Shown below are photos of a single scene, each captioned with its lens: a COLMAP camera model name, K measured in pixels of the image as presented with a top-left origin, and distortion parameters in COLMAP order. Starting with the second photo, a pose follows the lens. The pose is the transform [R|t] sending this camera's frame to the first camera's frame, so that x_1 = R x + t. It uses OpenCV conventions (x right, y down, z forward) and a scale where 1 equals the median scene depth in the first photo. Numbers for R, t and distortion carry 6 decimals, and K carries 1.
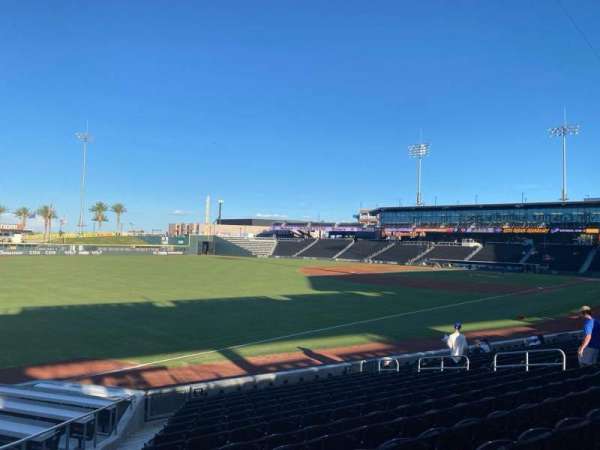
lens RADIAL K [[461.6, 0, 299.9], [0, 461.6, 221.3], [0, 0, 1]] dist [0.050284, -0.057275]
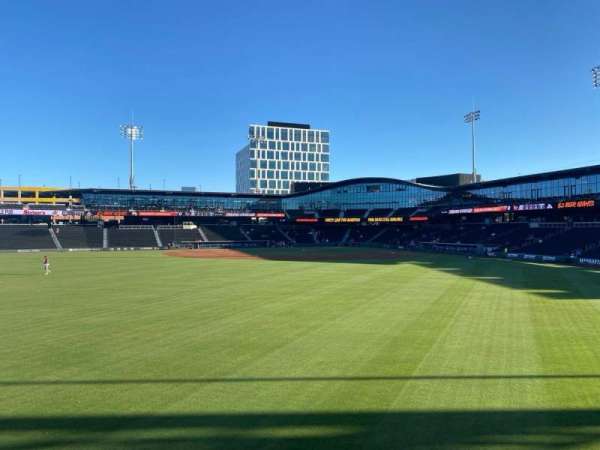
lens RADIAL K [[461.6, 0, 297.3], [0, 461.6, 223.4], [0, 0, 1]] dist [0.050284, -0.057275]
pose [[0.470896, -0.017756, 0.882010, -0.451087], [-0.024507, 0.999148, 0.033198, -0.002036], [-0.881848, -0.037248, 0.470060, 0.233358]]
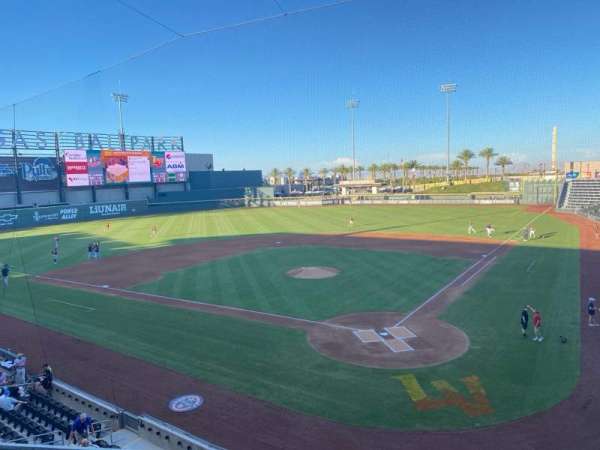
lens RADIAL K [[461.6, 0, 295.8], [0, 461.6, 226.0], [0, 0, 1]] dist [0.050284, -0.057275]
pose [[0.156258, 0.073493, -0.984978, 0.560441], [0.088567, 0.992168, 0.088080, 0.002401], [0.983737, -0.101000, 0.148525, 0.517669]]
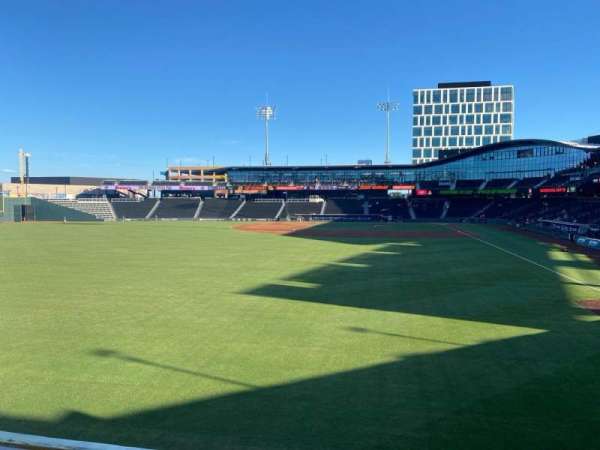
lens RADIAL K [[461.6, 0, 300.0], [0, 461.6, 229.5], [0, 0, 1]] dist [0.050284, -0.057275]
pose [[0.847725, -0.060528, 0.526971, -0.253777], [-0.000027, 0.993463, 0.114152, -0.008295], [-0.530436, -0.096784, 0.842182, 0.045109]]
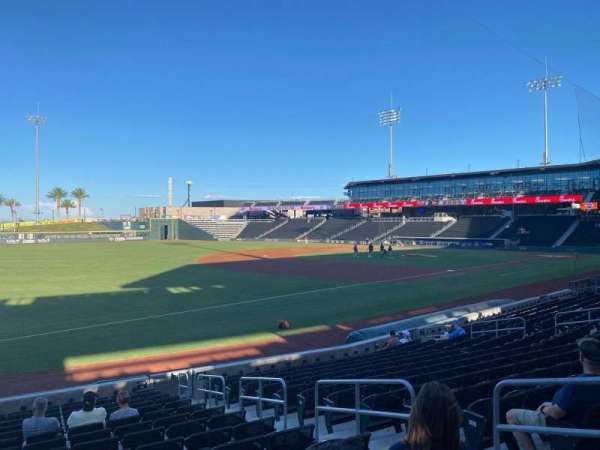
lens RADIAL K [[461.6, 0, 295.8], [0, 461.6, 224.9], [0, 0, 1]] dist [0.050284, -0.057275]
pose [[0.997083, -0.033245, -0.068699, 0.133251], [0.036682, 0.998106, 0.049387, 0.005970], [0.066927, -0.051763, 0.996414, 0.082652]]
